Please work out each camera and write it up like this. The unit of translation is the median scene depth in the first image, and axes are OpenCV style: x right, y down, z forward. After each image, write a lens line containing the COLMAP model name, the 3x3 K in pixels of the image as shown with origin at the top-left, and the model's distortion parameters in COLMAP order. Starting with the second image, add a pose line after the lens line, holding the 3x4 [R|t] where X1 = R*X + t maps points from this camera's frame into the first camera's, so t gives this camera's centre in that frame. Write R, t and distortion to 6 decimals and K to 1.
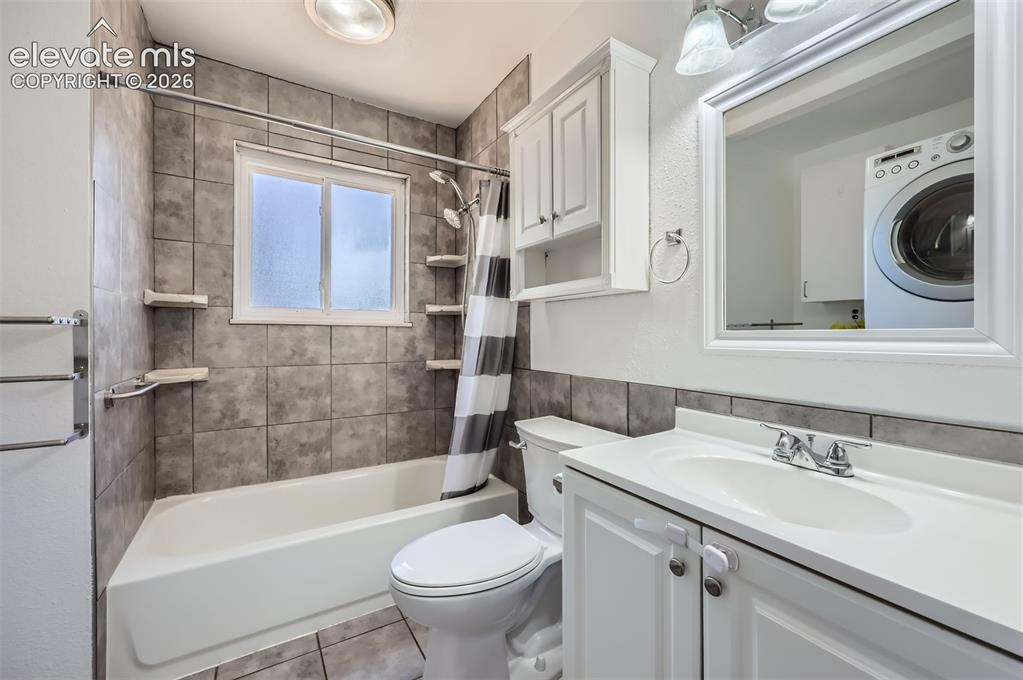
lens RADIAL K [[416.1, 0, 511.7], [0, 416.1, 329.7], [0, 0, 1]] dist [-0.000701, -0.000140]
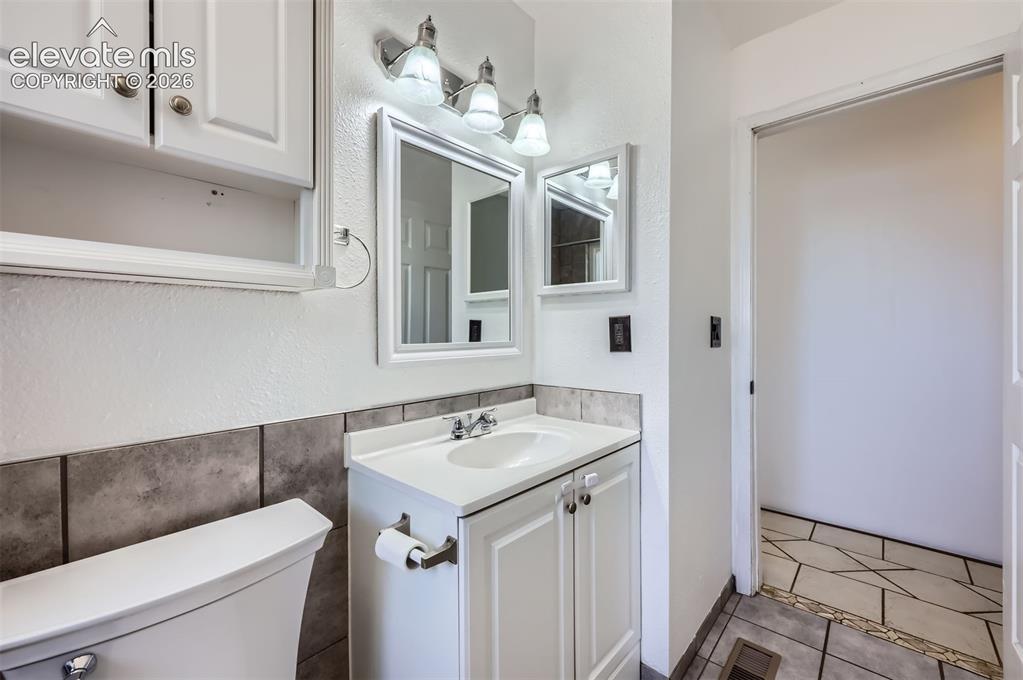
lens RADIAL K [[416.1, 0, 511.5], [0, 416.1, 339.8], [0, 0, 1]] dist [-0.000701, -0.000140]
pose [[-0.269272, -0.005989, 0.963045, -0.476710], [0.006292, 0.999948, 0.007978, -0.013105], [-0.963043, 0.008208, -0.269221, 0.811808]]
